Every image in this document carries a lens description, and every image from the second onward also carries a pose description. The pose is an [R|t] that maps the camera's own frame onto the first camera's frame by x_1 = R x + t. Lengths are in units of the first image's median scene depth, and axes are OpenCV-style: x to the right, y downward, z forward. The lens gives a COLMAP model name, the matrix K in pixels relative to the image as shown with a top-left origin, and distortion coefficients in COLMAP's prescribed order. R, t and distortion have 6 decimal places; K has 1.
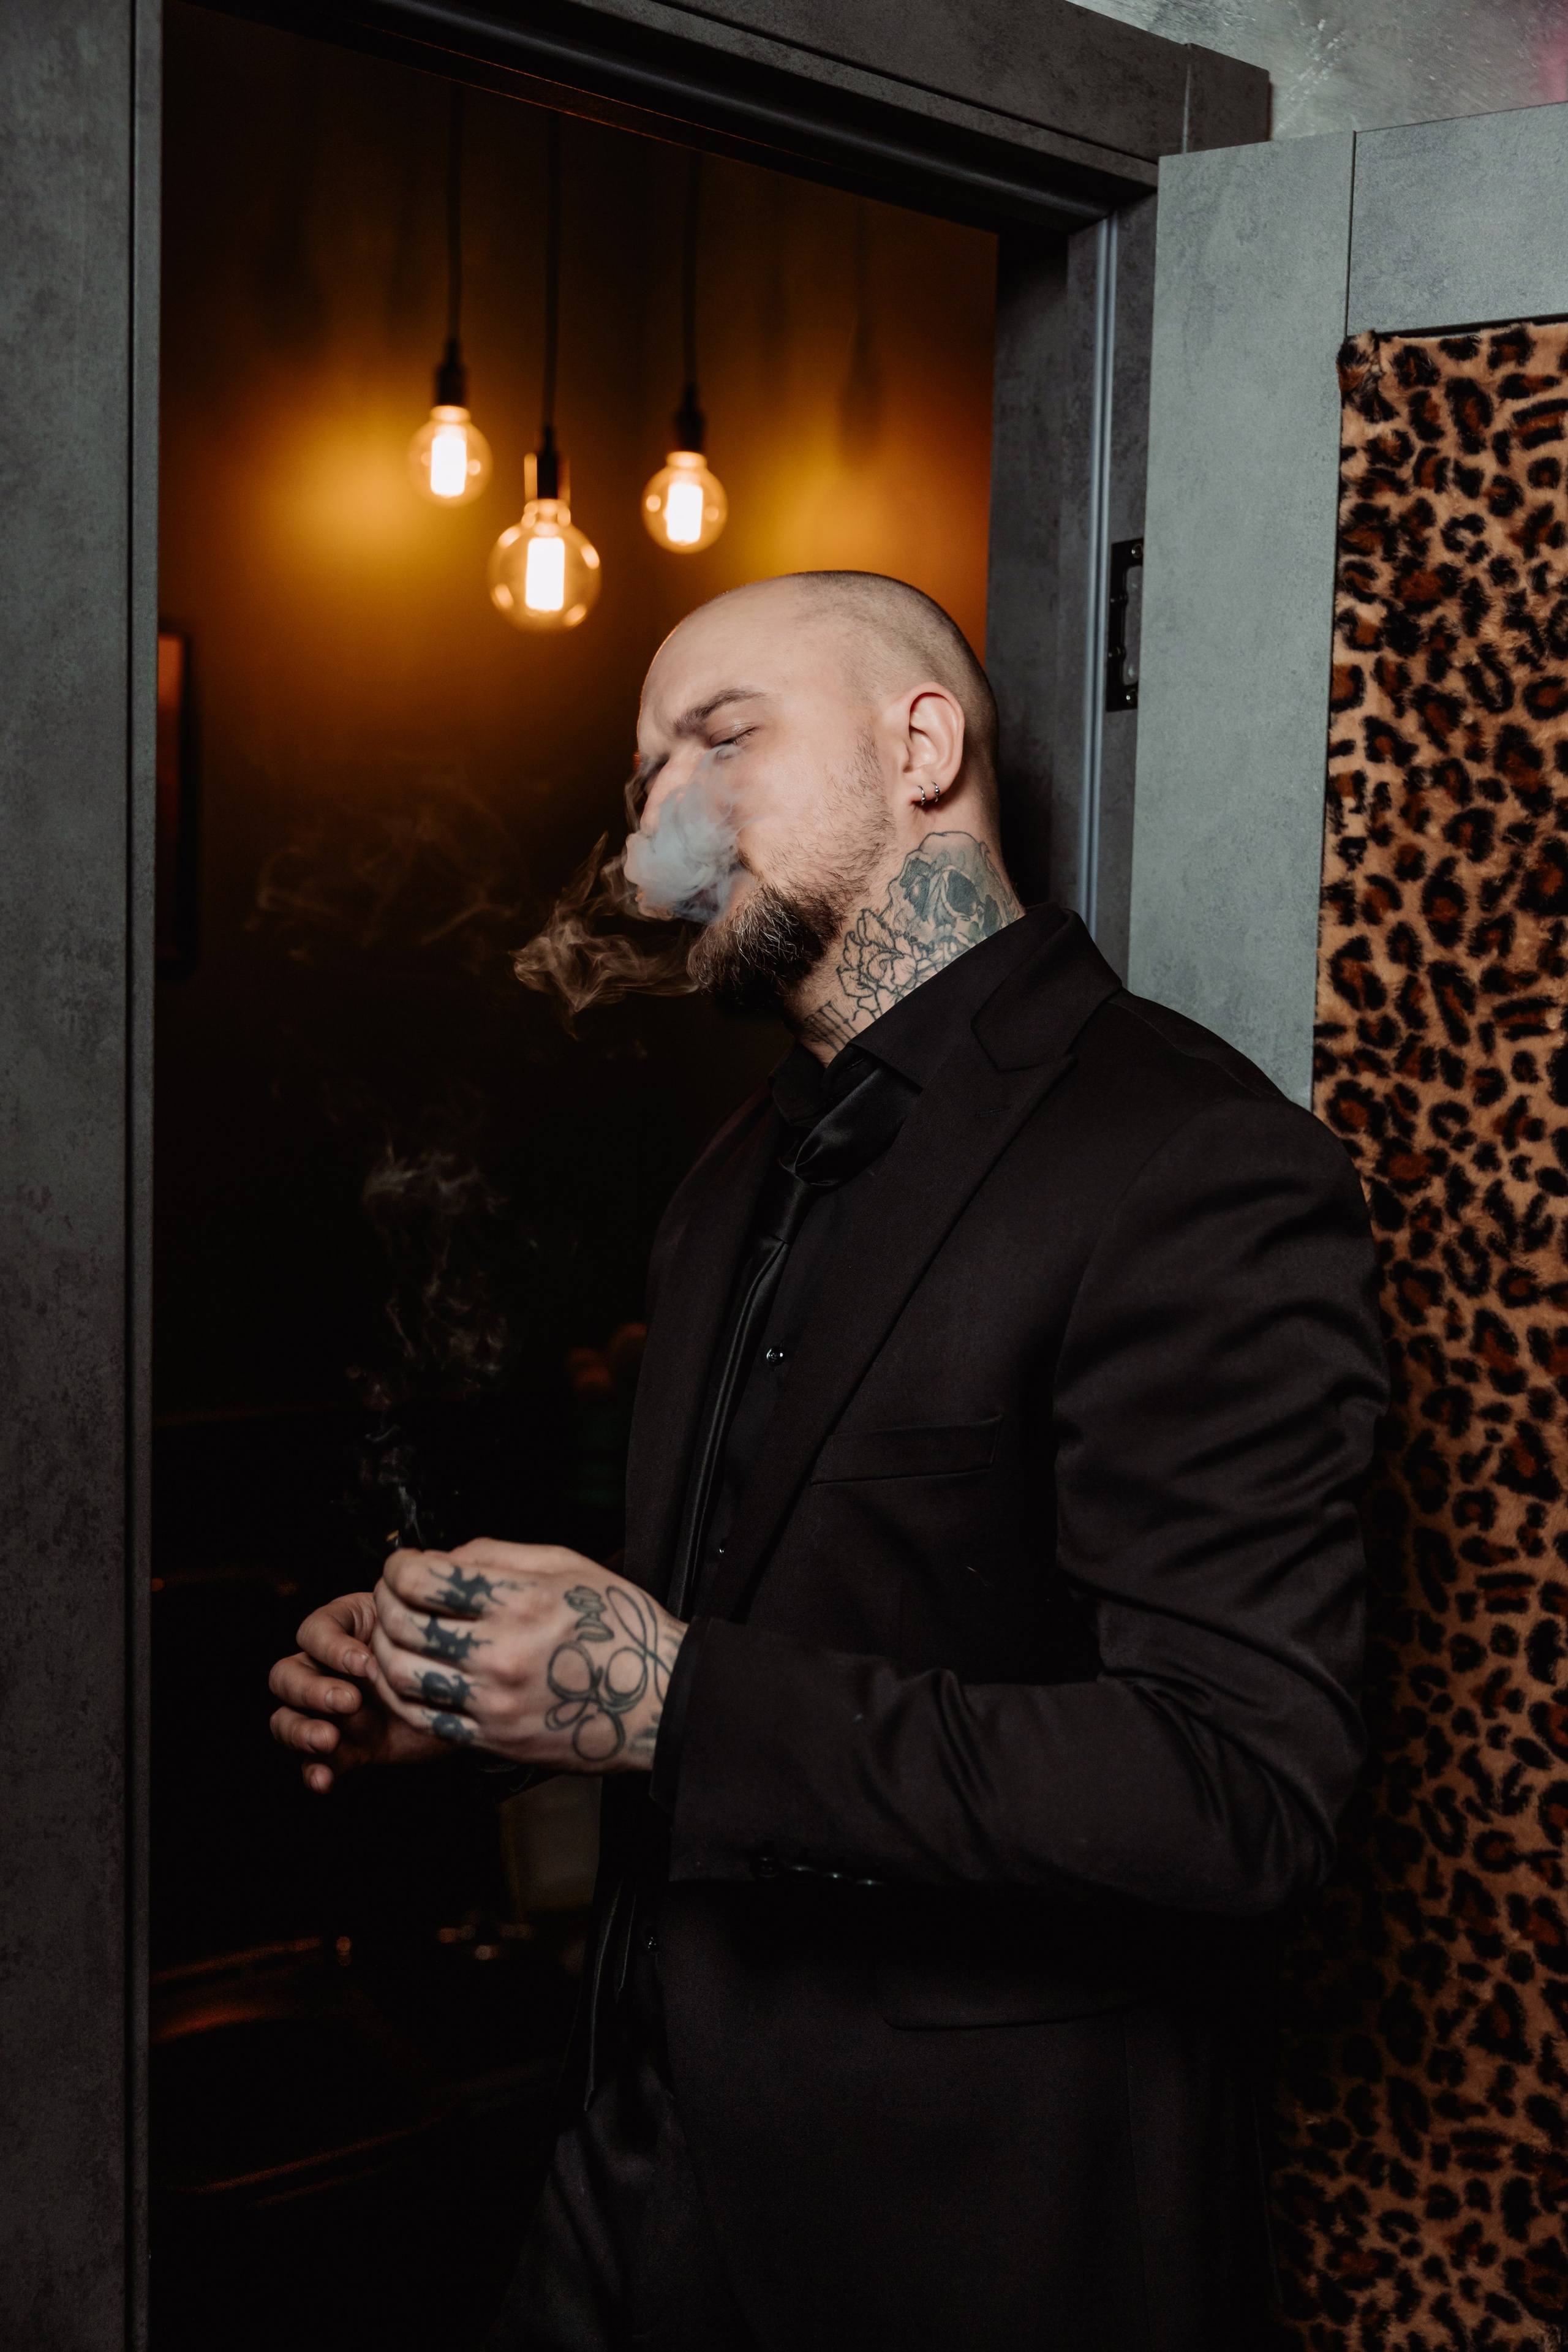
lens RADIAL K [[2328.7, 0, 754.6], [0, 2328.7, 1300.7], [0, 0, 1]] dist [0.047983, 0.000000]
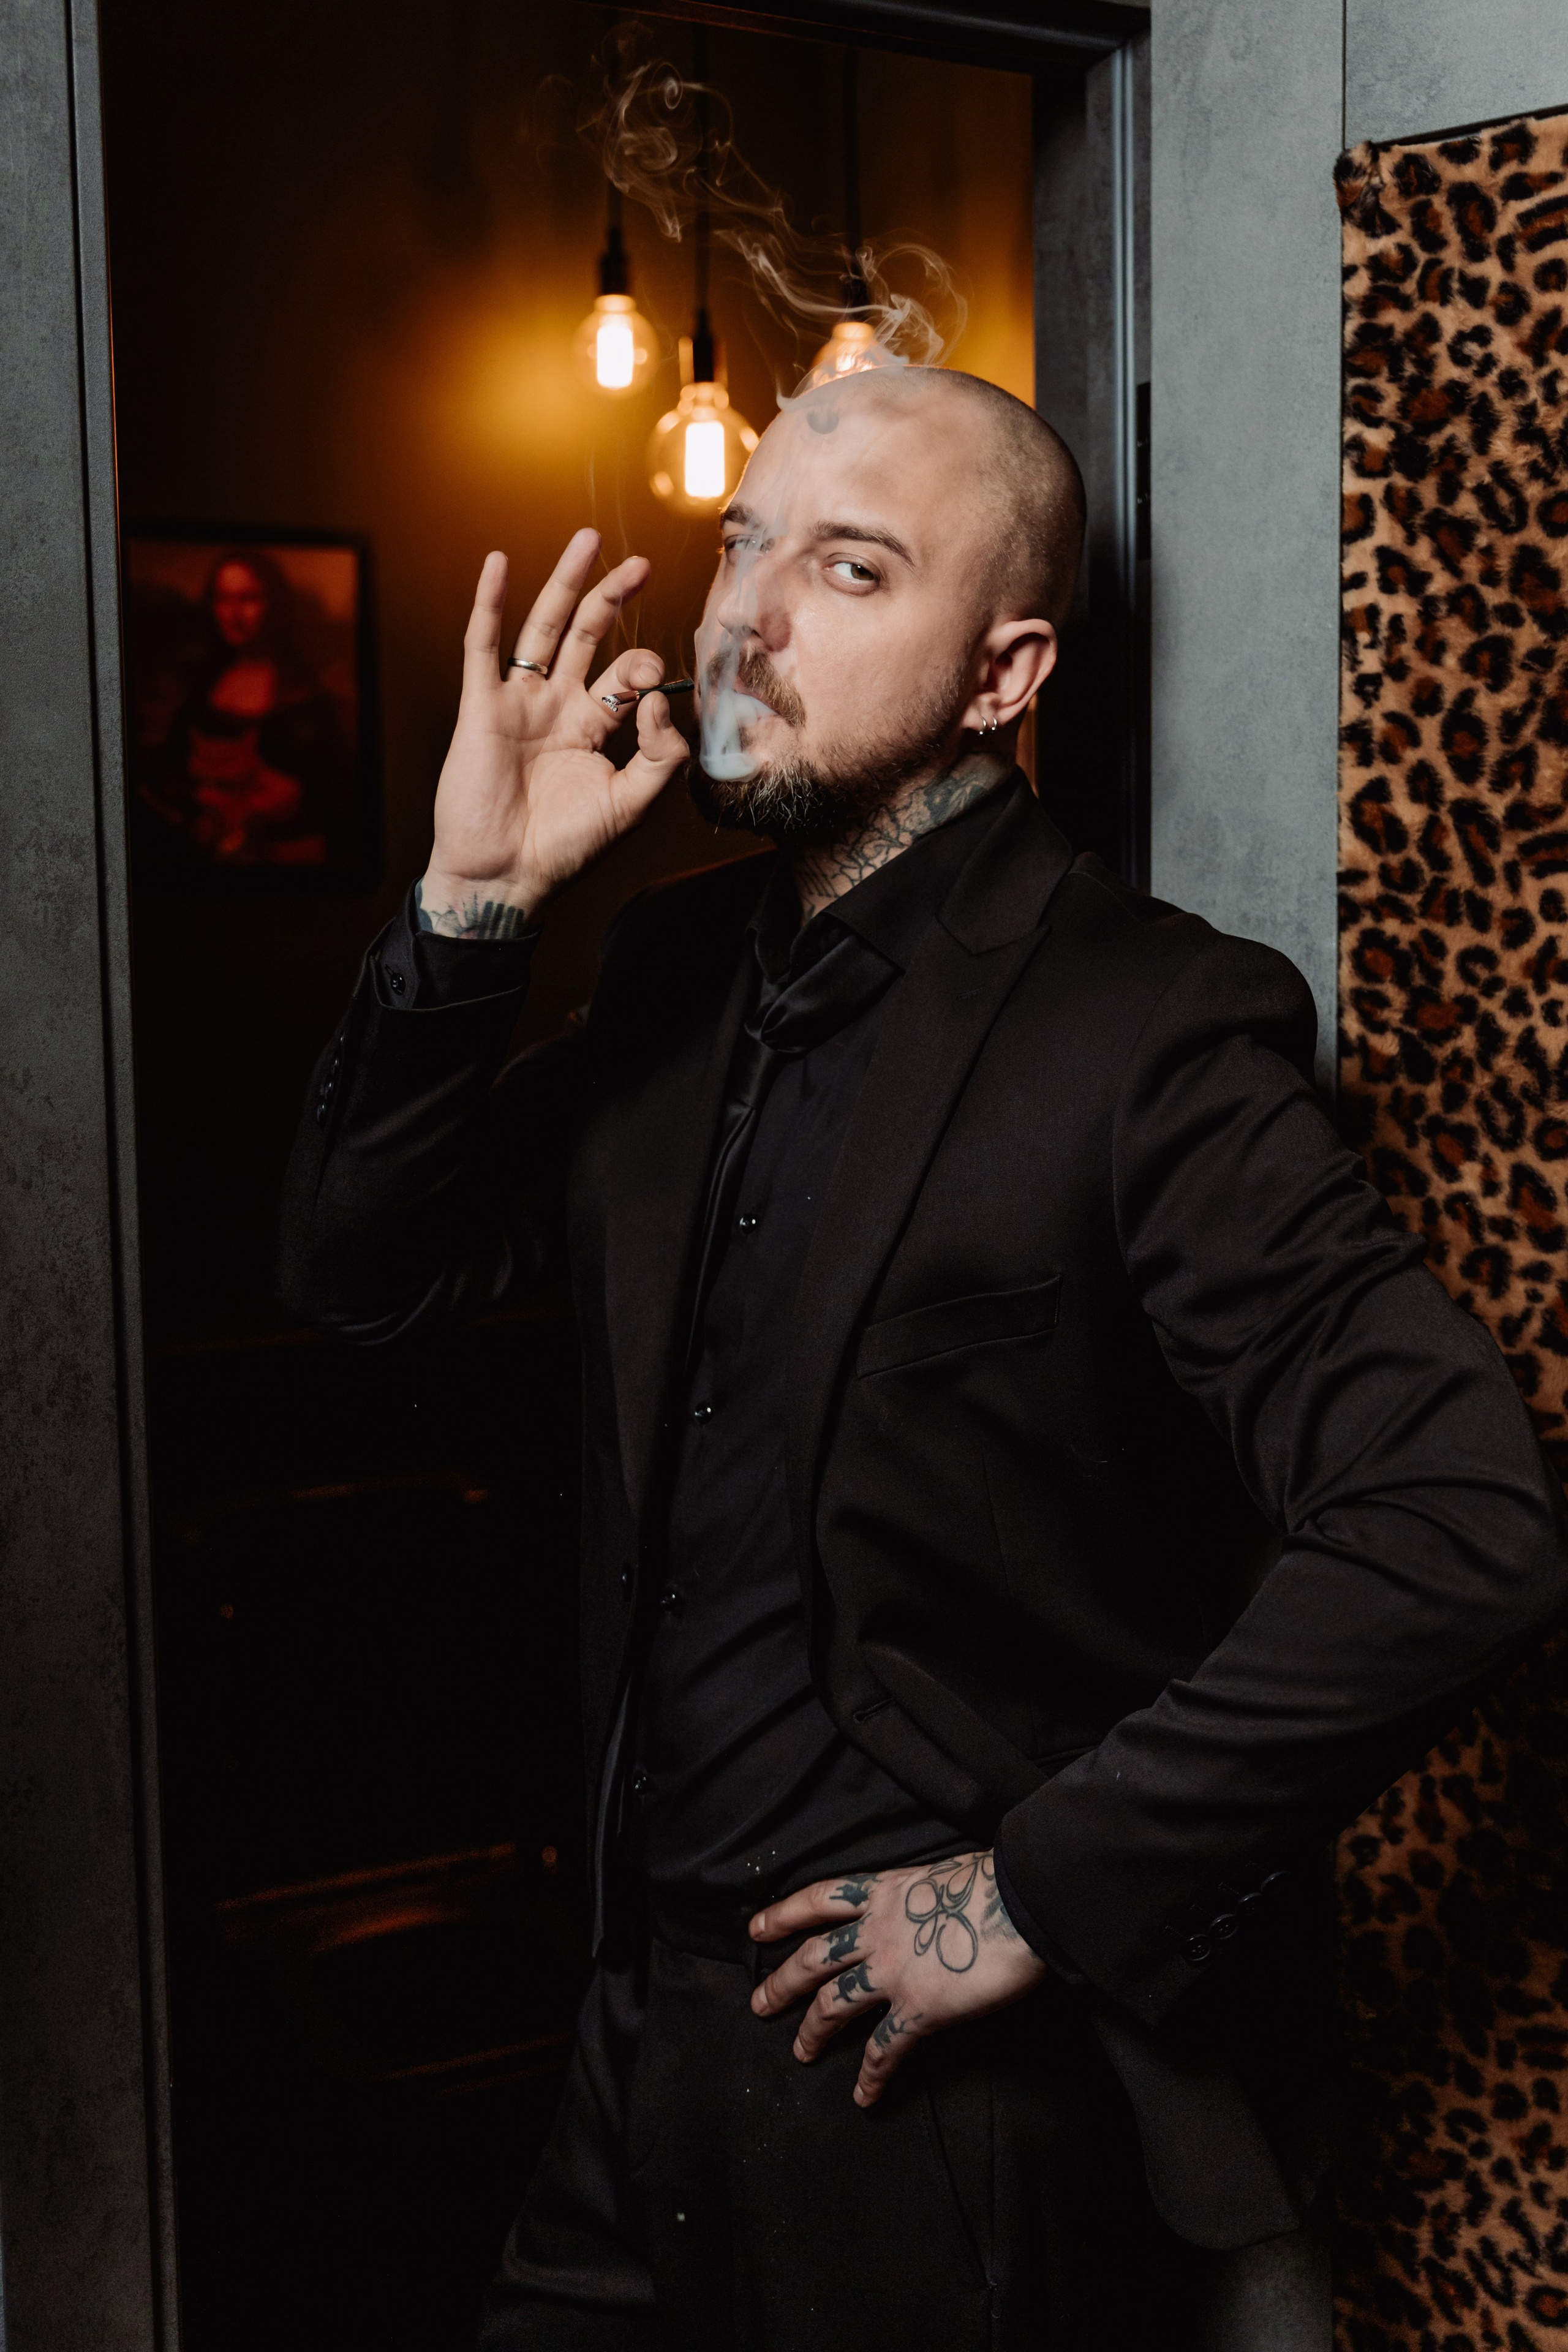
lens RADIAL K [[2455.4, 0, 701.3], [0, 2455.4, 1248.6], [0, 0, 1]] dist [0.051574, 0.000000]
pose [[0.986234, -0.017458, -0.164430, 0.151270], [0.018895, 0.999796, 0.007183, 0.025414], [0.164271, -0.010191, 0.986363, -0.046726]]
